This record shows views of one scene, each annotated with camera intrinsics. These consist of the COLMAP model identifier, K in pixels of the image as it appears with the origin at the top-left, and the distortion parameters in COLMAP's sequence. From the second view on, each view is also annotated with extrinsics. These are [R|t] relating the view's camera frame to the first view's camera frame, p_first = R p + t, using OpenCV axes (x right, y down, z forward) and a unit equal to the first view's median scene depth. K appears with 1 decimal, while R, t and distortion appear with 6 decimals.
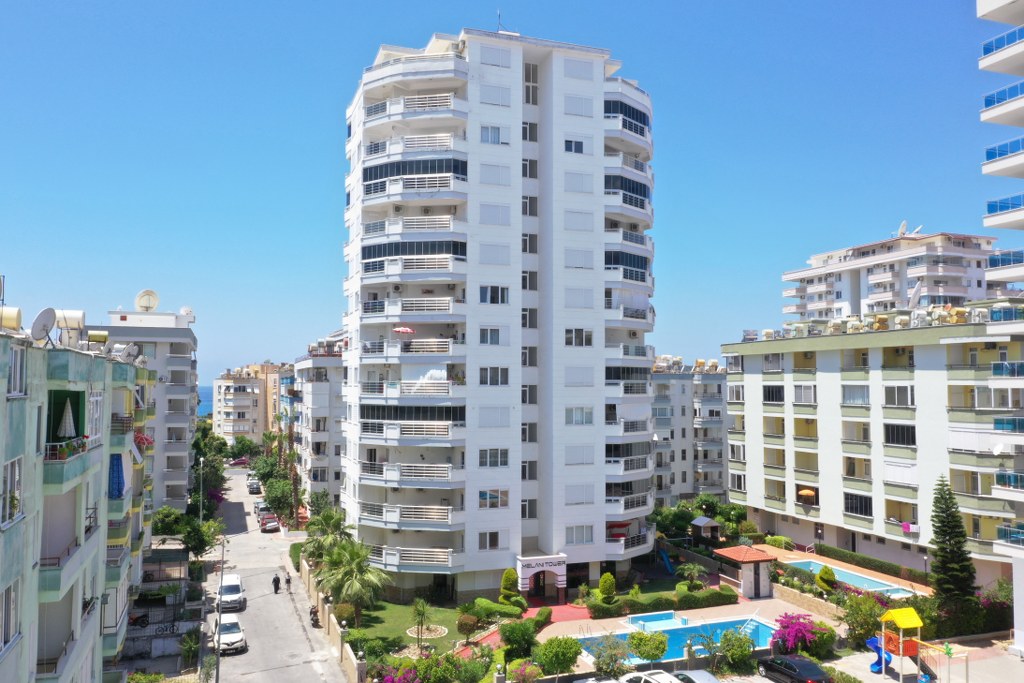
lens RADIAL K [[809.5, 0, 510.8], [0, 809.5, 341.1], [0, 0, 1]] dist [-0.000268, -0.015176]
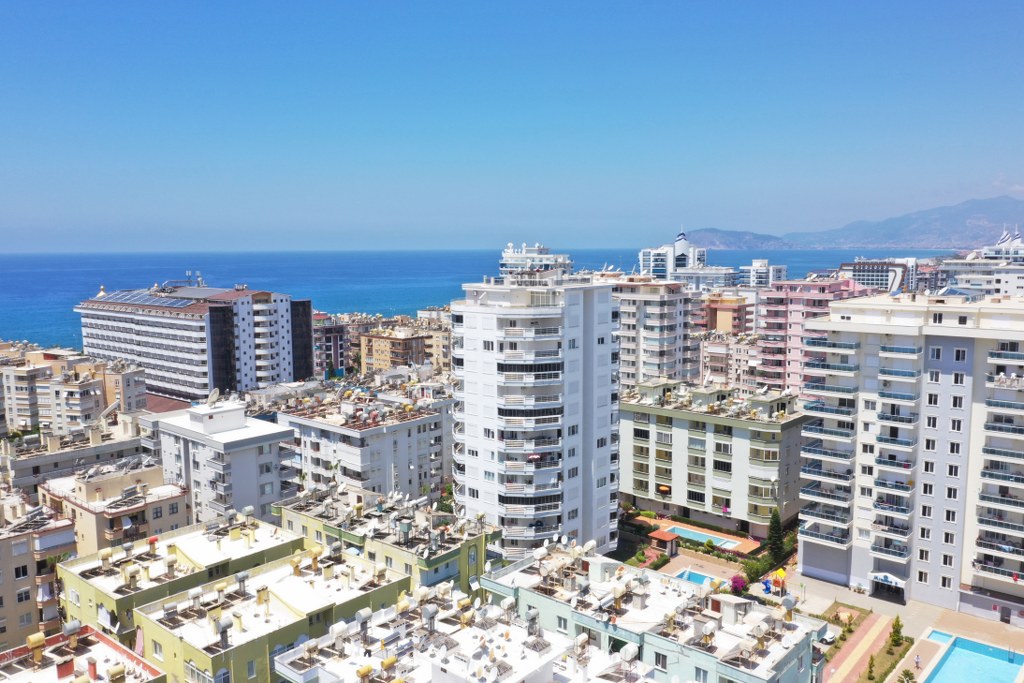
lens RADIAL K [[809.5, 0, 512.6], [0, 809.5, 342.7], [0, 0, 1]] dist [-0.000268, -0.015176]
pose [[0.872193, -0.065470, 0.484760, -0.876281], [-0.019312, 0.985621, 0.167862, -0.480425], [-0.488780, -0.155770, 0.858388, -0.421559]]
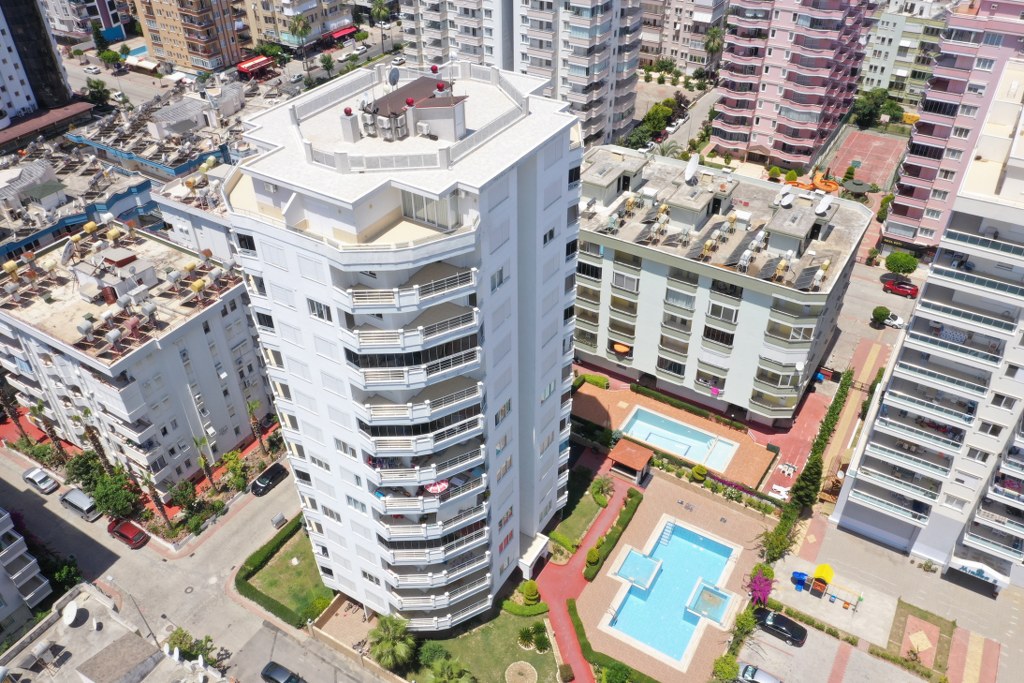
lens RADIAL K [[809.5, 0, 510.0], [0, 809.5, 340.5], [0, 0, 1]] dist [-0.000268, -0.015176]
pose [[0.780370, -0.388738, 0.489802, -0.400649], [-0.021301, 0.766304, 0.642125, -0.656286], [-0.624955, -0.511529, 0.589720, 0.381426]]
